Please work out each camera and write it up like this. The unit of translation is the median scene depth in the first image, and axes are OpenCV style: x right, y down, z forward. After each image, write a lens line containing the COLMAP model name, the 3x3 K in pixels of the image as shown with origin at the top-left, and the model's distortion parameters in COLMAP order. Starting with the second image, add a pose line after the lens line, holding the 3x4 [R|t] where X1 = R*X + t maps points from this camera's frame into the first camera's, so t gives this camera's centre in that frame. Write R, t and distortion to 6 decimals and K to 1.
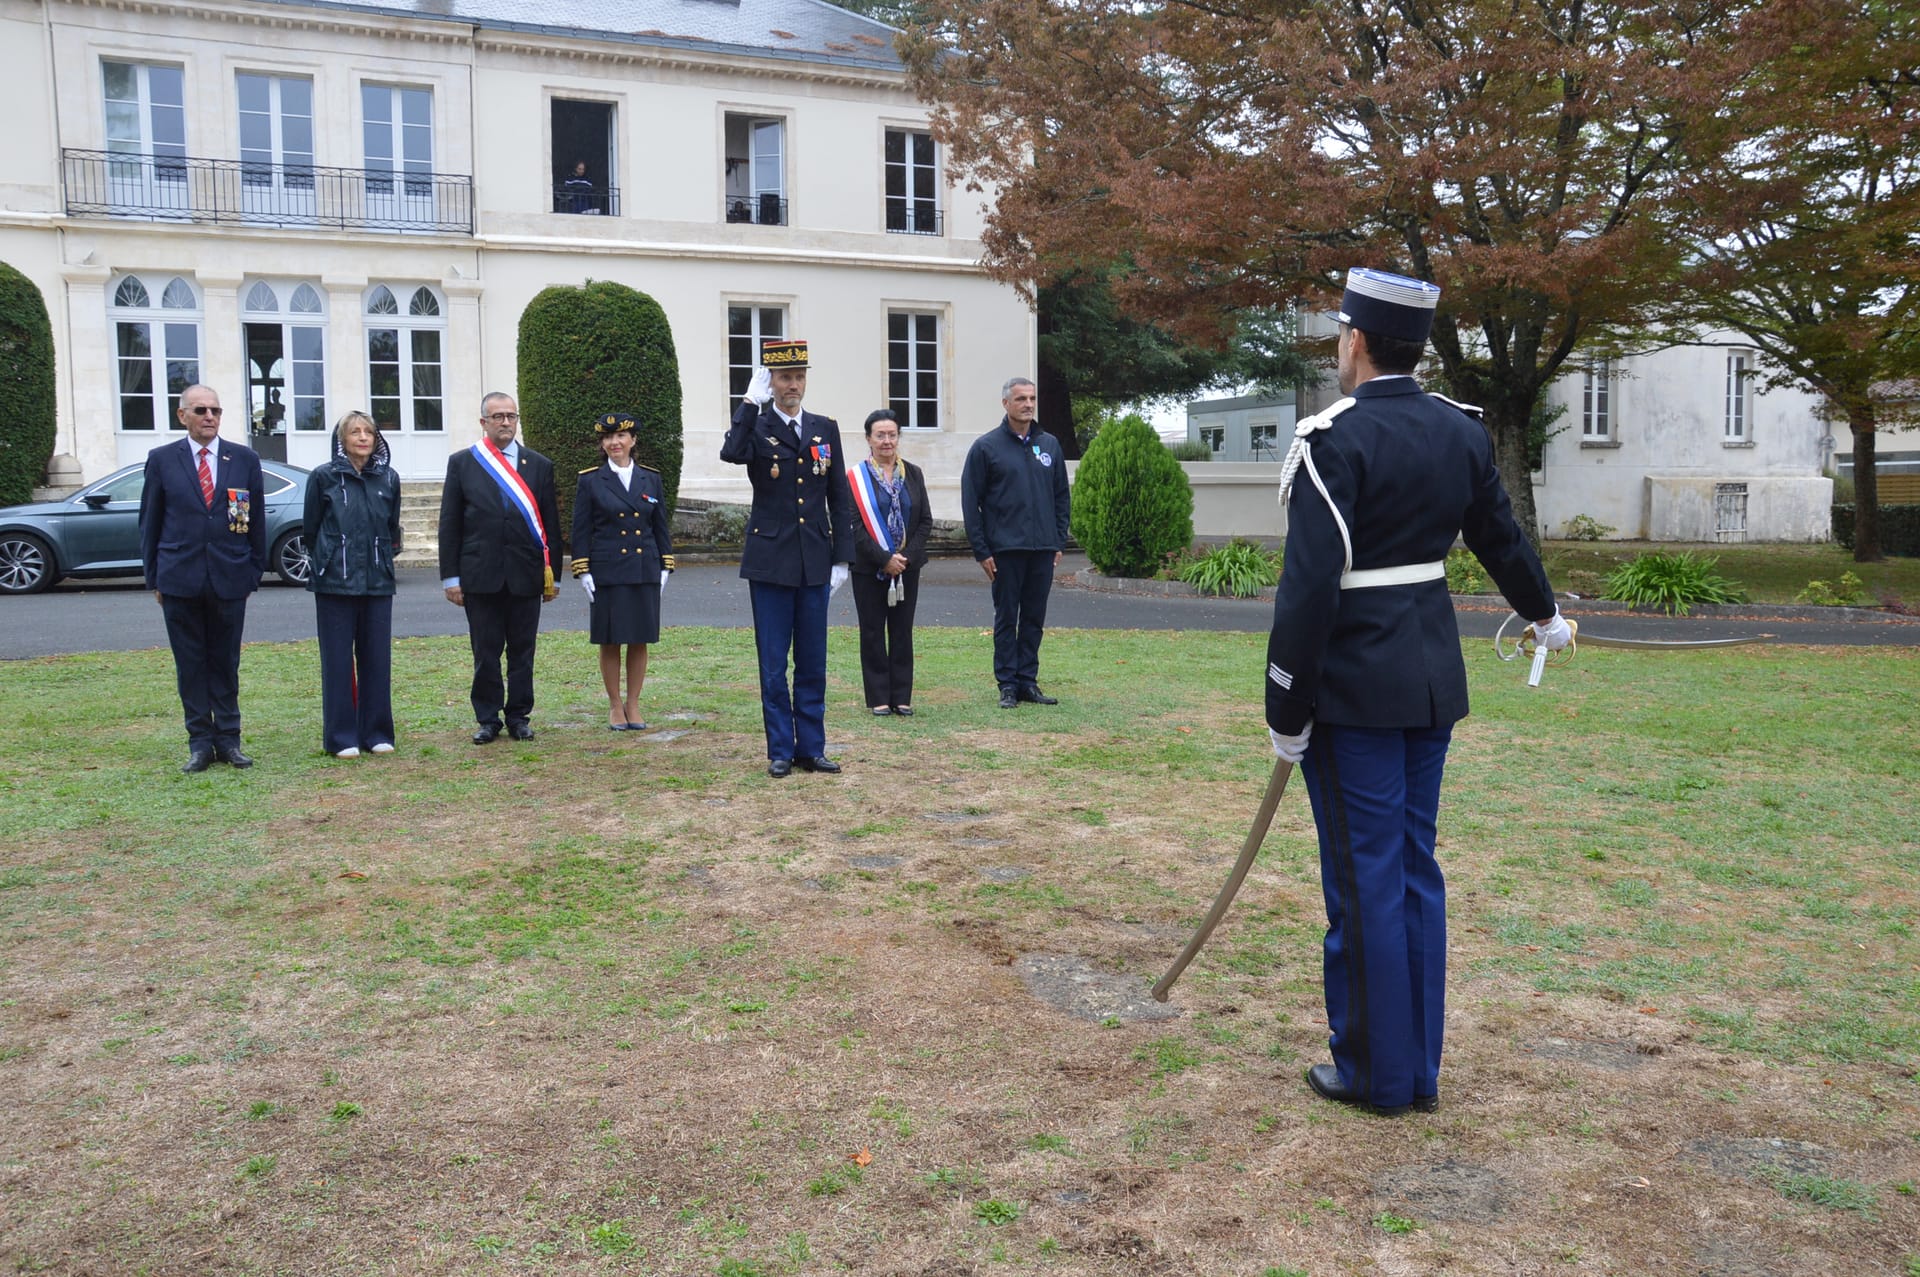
lens RADIAL K [[1824.0, 0, 931.3], [0, 1824.0, 673.2], [0, 0, 1]] dist [-0.148822, 0.256589]
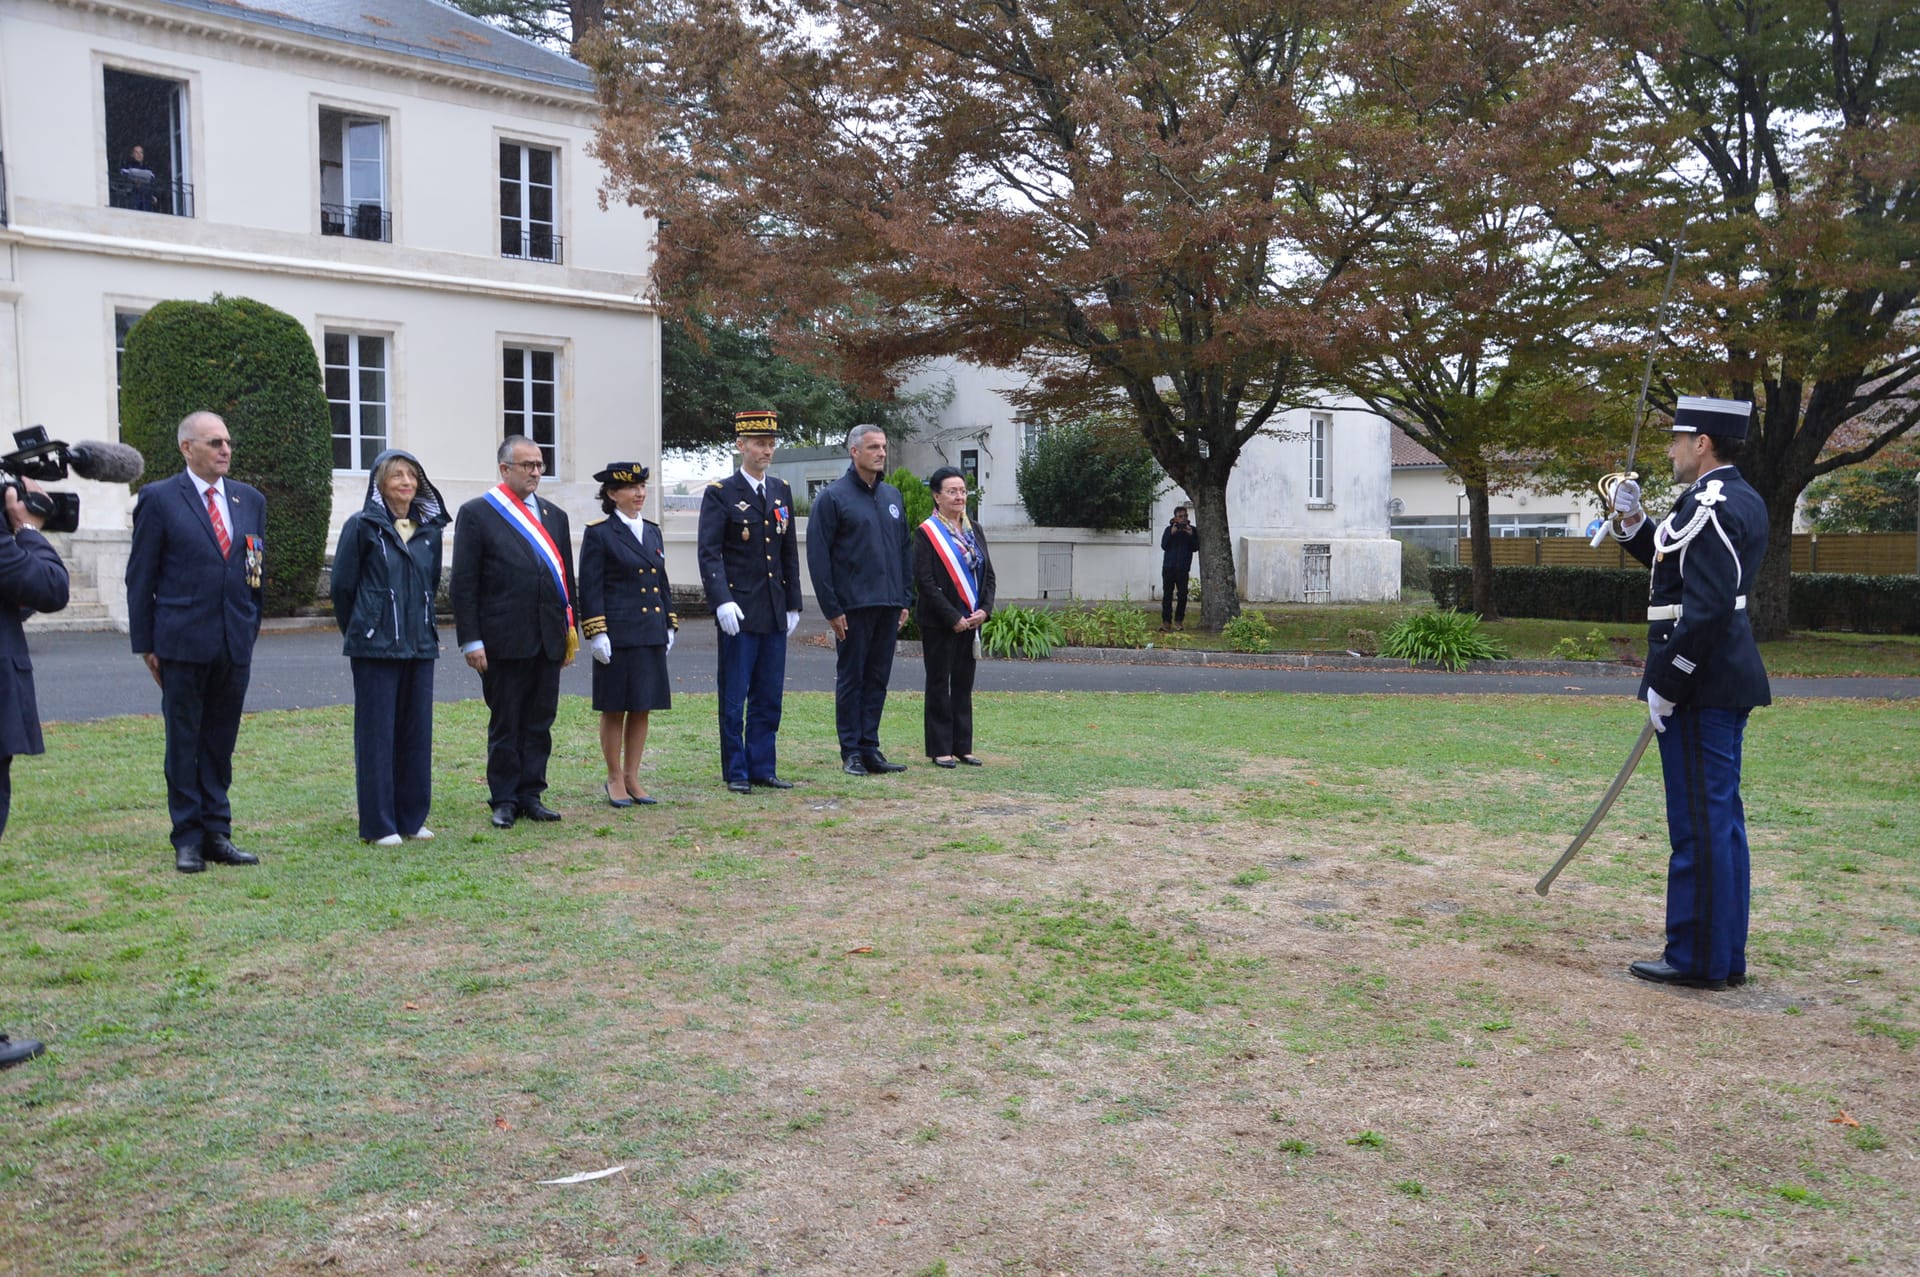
lens RADIAL K [[2032.8, 0, 958.6], [0, 2032.8, 667.9], [0, 0, 1]] dist [-0.066892, 0.259269]
pose [[0.938129, -0.009954, 0.346142, -0.169264], [0.024252, 0.999021, -0.036999, 0.001668], [-0.345435, 0.043105, 0.937452, -0.006736]]
